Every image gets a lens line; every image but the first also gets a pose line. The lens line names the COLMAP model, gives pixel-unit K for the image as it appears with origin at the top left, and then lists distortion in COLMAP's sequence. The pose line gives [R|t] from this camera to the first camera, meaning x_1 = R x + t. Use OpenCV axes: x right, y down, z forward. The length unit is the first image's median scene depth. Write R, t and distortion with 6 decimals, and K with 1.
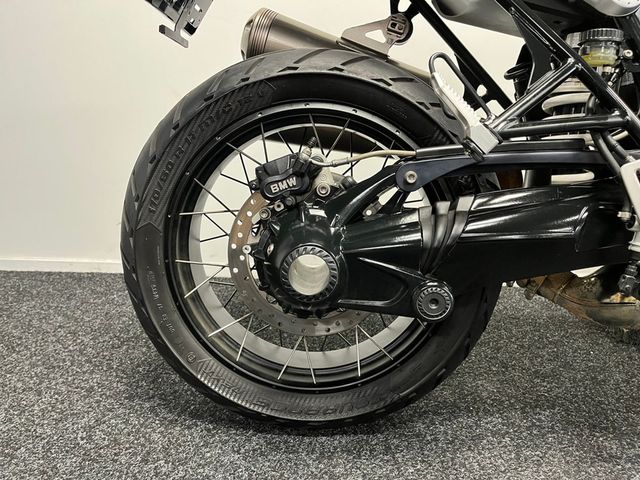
lens RADIAL K [[483.2, 0, 323.5], [0, 483.2, 241.3], [0, 0, 1]] dist [0.086438, -0.124198]
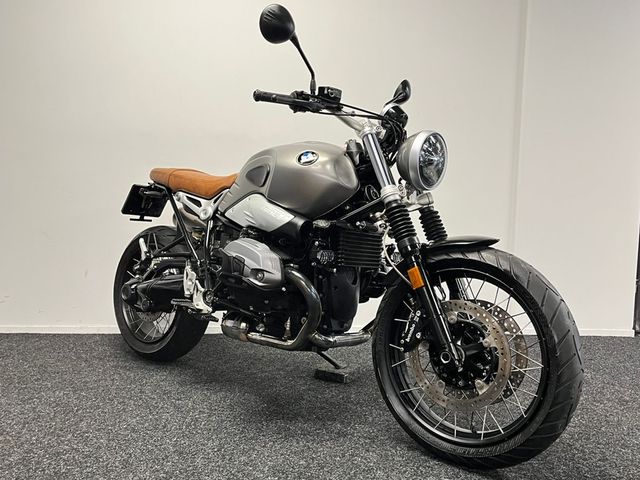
lens RADIAL K [[558.6, 0, 320.0], [0, 558.6, 240.0], [0, 0, 1]] dist [0.103743, 0.000001]
pose [[0.788126, 0.051744, -0.613335, 2.901488], [-0.182750, 0.971198, -0.152896, 0.056383], [0.587758, 0.232589, 0.774883, -1.125698]]
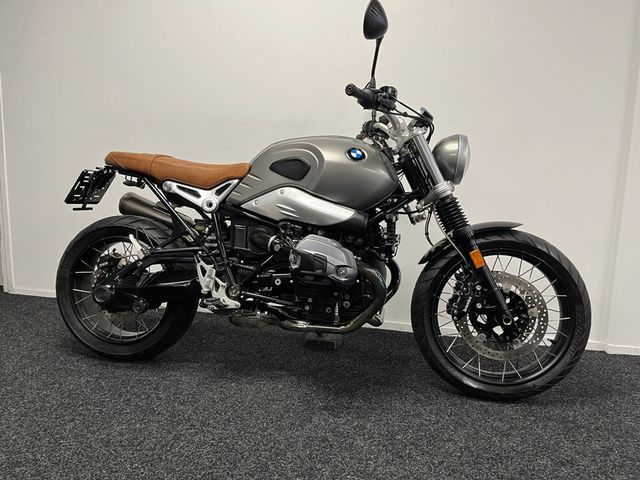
lens RADIAL K [[483.2, 0, 323.5], [0, 483.2, 241.3], [0, 0, 1]] dist [0.086438, -0.124198]
pose [[0.987870, 0.040315, -0.149957, 1.496992], [-0.057978, 0.991632, -0.115347, 0.007351], [0.144051, 0.122643, 0.981941, -1.530521]]
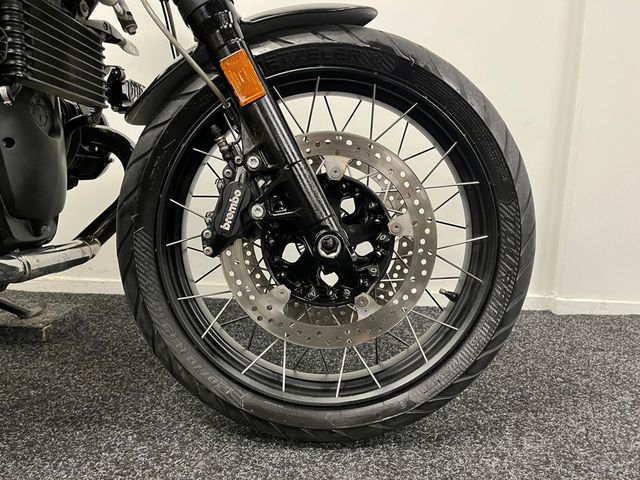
lens RADIAL K [[483.2, 0, 323.5], [0, 483.2, 241.3], [0, 0, 1]] dist [0.086438, -0.124198]
pose [[0.999631, 0.008106, -0.025944, 2.033384], [-0.009859, 0.997625, -0.068173, 0.112279], [0.025330, 0.068403, 0.997336, 0.037756]]
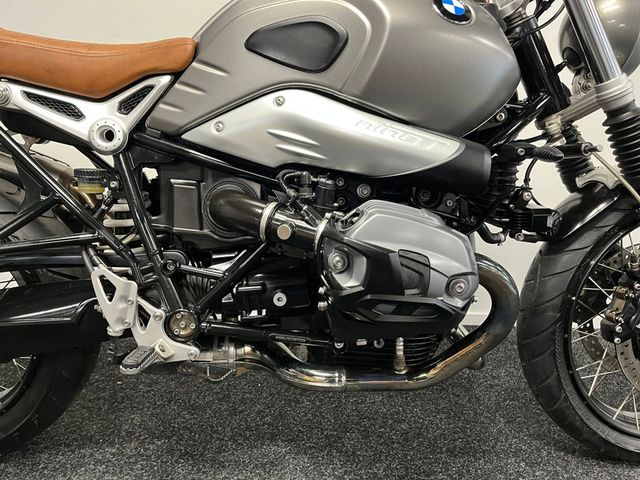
lens RADIAL K [[483.2, 0, 323.5], [0, 483.2, 241.3], [0, 0, 1]] dist [0.086438, -0.124198]
pose [[0.999254, -0.003389, 0.038460, 0.976528], [0.002912, 0.999918, 0.012452, -0.207180], [-0.038499, -0.012331, 0.999183, -0.304261]]
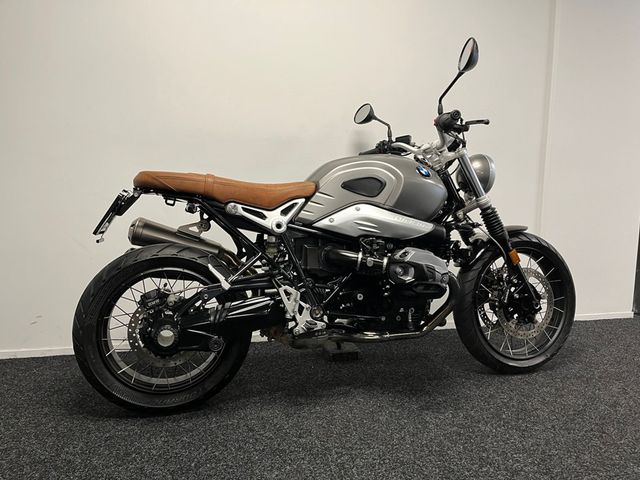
lens RADIAL K [[483.2, 0, 323.5], [0, 483.2, 241.3], [0, 0, 1]] dist [0.086438, -0.124198]
pose [[0.954425, -0.037497, 0.296085, 0.016598], [0.081052, 0.987356, -0.136228, -0.015482], [-0.287233, 0.154018, 0.945397, -1.490708]]
